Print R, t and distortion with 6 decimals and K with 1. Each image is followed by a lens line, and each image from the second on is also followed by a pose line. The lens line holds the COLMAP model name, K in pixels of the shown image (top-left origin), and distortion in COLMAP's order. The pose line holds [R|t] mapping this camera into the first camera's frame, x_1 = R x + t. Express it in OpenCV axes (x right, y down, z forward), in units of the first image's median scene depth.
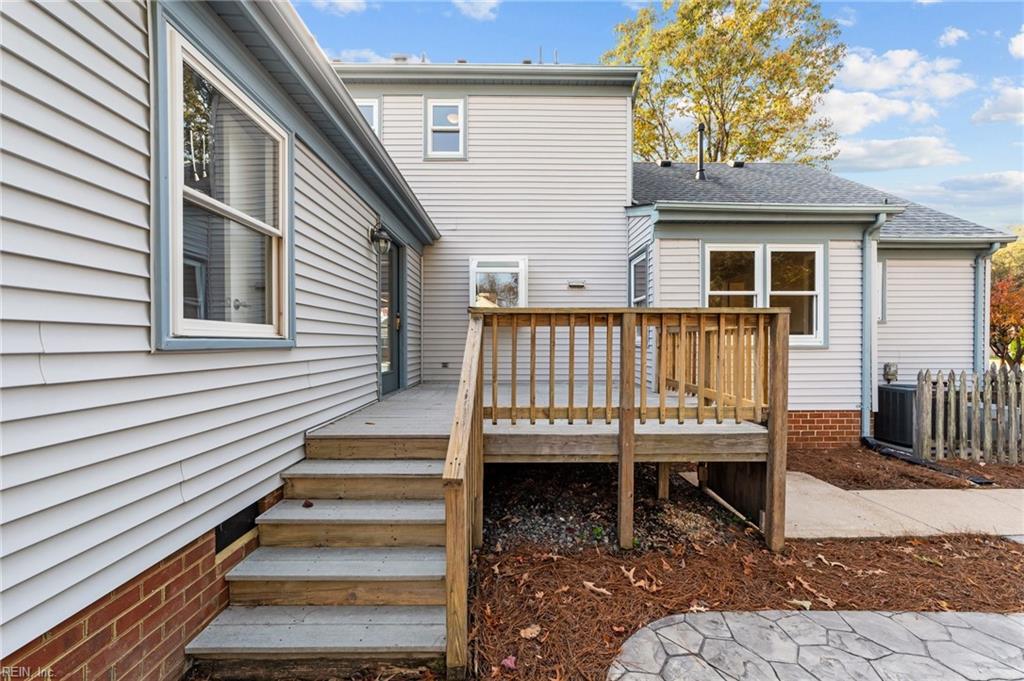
lens RADIAL K [[392.6, 0, 511.9], [0, 392.6, 347.7], [0, 0, 1]] dist [-0.002876, -0.000245]
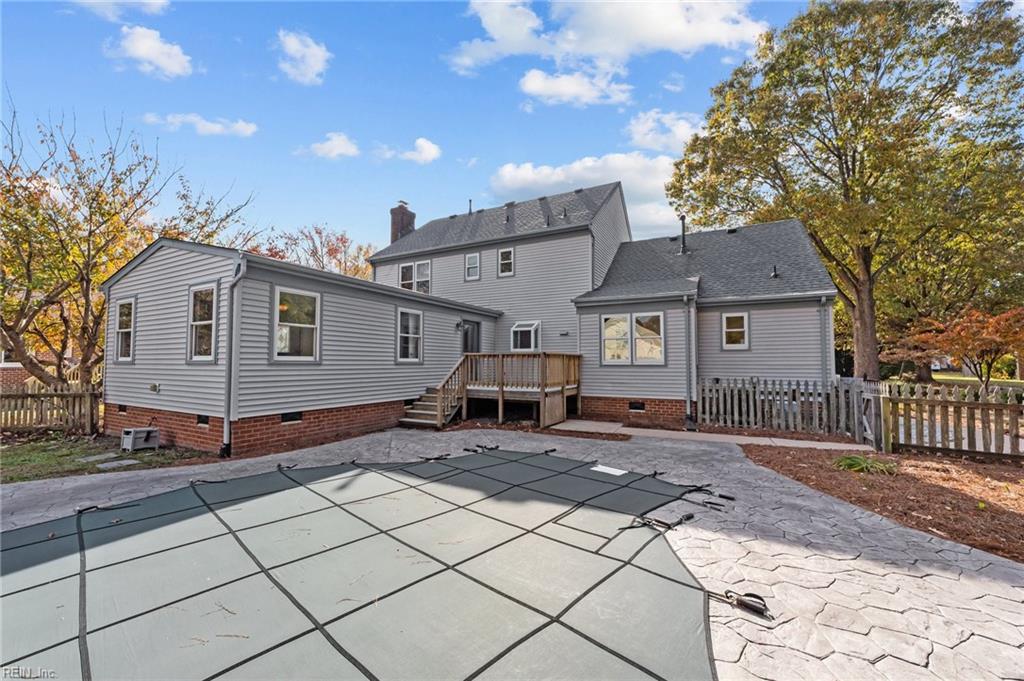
lens RADIAL K [[392.6, 0, 511.9], [0, 392.6, 347.7], [0, 0, 1]] dist [-0.002876, -0.000245]
pose [[0.877318, -0.017588, -0.479588, 1.184148], [-0.006828, 0.998770, -0.049118, 0.012114], [0.479861, 0.046366, 0.876118, -1.142524]]
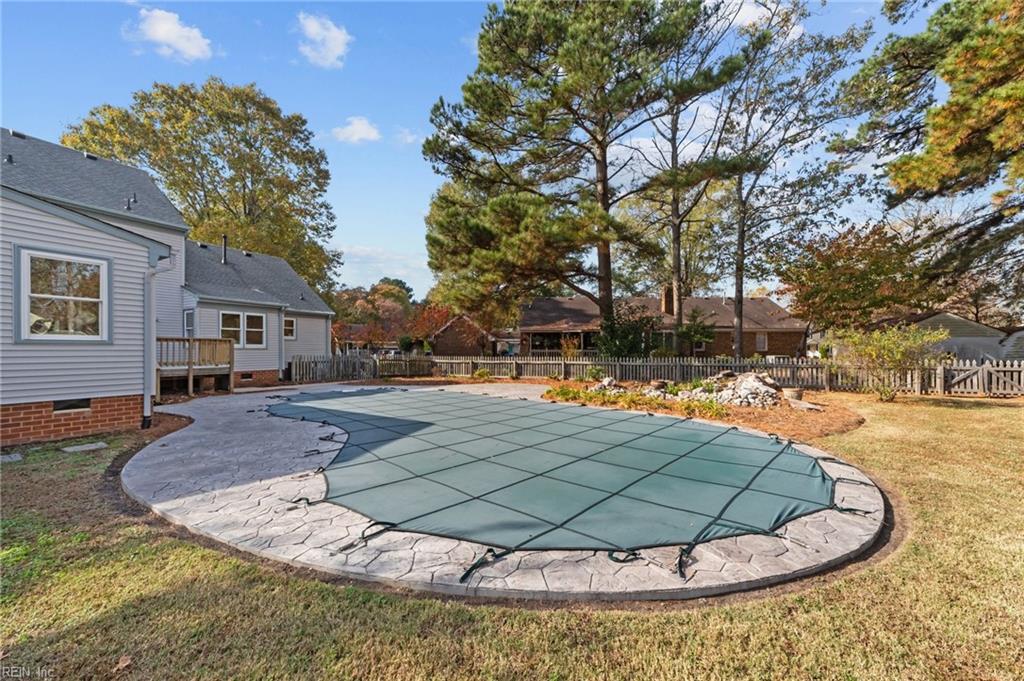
lens RADIAL K [[392.6, 0, 511.9], [0, 392.6, 347.7], [0, 0, 1]] dist [-0.002876, -0.000245]
pose [[0.509975, 0.005372, 0.860172, -0.890389], [0.010805, 0.999862, -0.012651, 0.054287], [-0.860121, 0.015746, 0.509846, -2.339275]]
